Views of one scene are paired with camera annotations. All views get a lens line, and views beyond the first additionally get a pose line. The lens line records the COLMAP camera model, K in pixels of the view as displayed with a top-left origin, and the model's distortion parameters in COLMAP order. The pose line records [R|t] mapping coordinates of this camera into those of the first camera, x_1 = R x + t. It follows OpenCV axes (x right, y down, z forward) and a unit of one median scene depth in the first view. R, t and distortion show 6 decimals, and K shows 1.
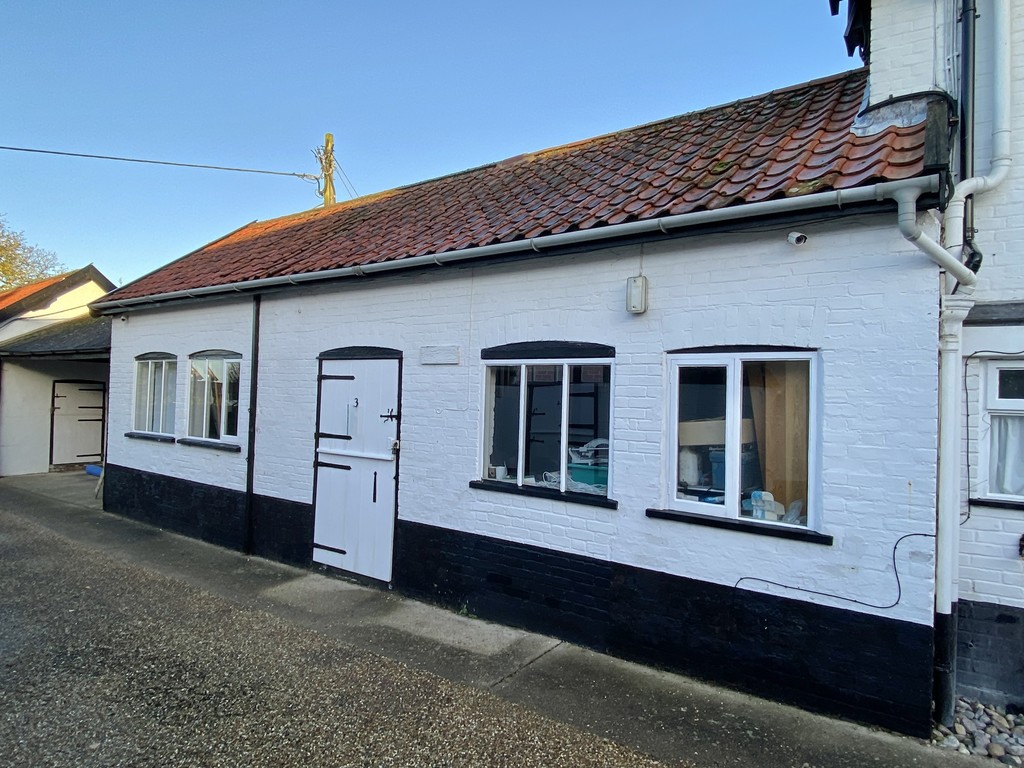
lens RADIAL K [[605.7, 0, 512.0], [0, 605.7, 384.0], [0, 0, 1]] dist [0.072168, -0.087253]
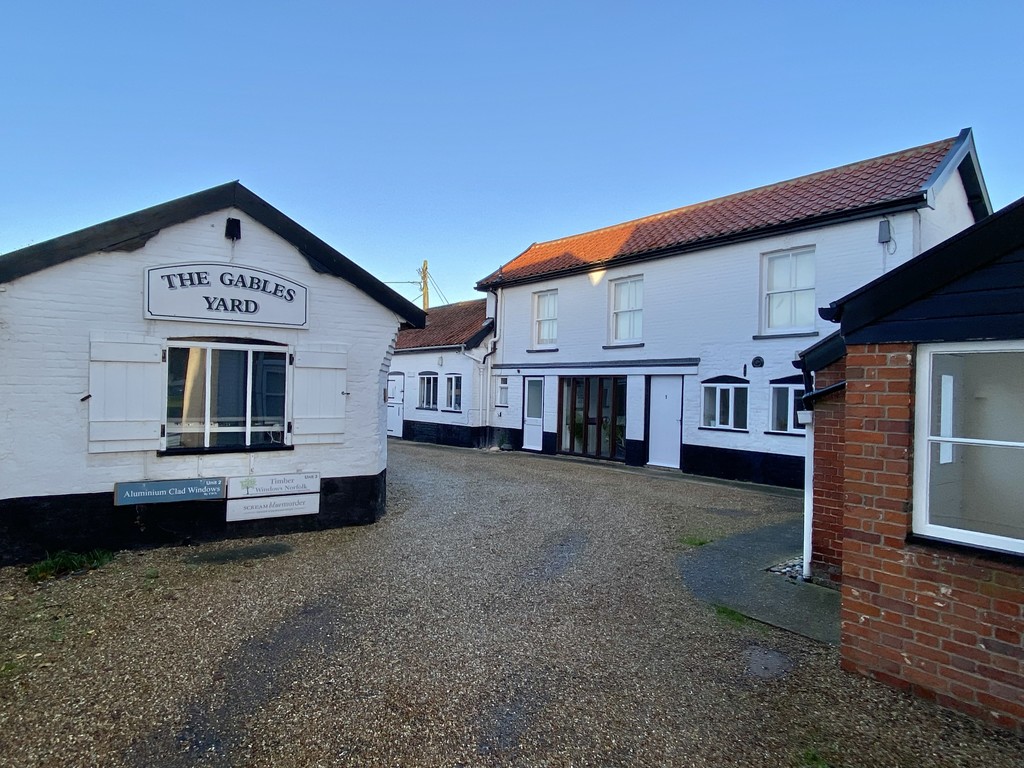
lens RADIAL K [[605.7, 0, 512.0], [0, 605.7, 384.0], [0, 0, 1]] dist [0.072168, -0.087253]
pose [[0.960065, -0.003554, -0.279756, 1.729287], [0.002698, 0.999990, -0.003447, 0.031061], [0.279765, 0.002555, 0.960065, -2.731290]]
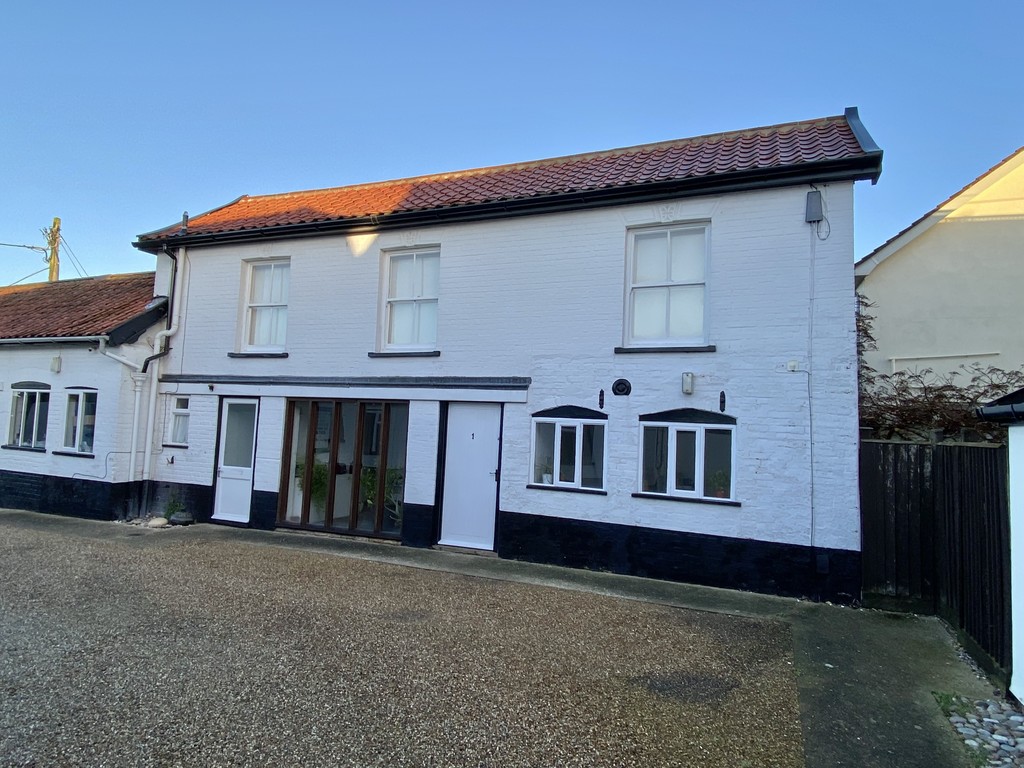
lens RADIAL K [[605.7, 0, 512.0], [0, 605.7, 384.0], [0, 0, 1]] dist [0.072168, -0.087253]
pose [[0.980030, 0.031259, 0.196379, 1.380689], [-0.021728, 0.998487, -0.050506, 0.016458], [-0.197661, 0.045230, 0.979226, -1.616518]]
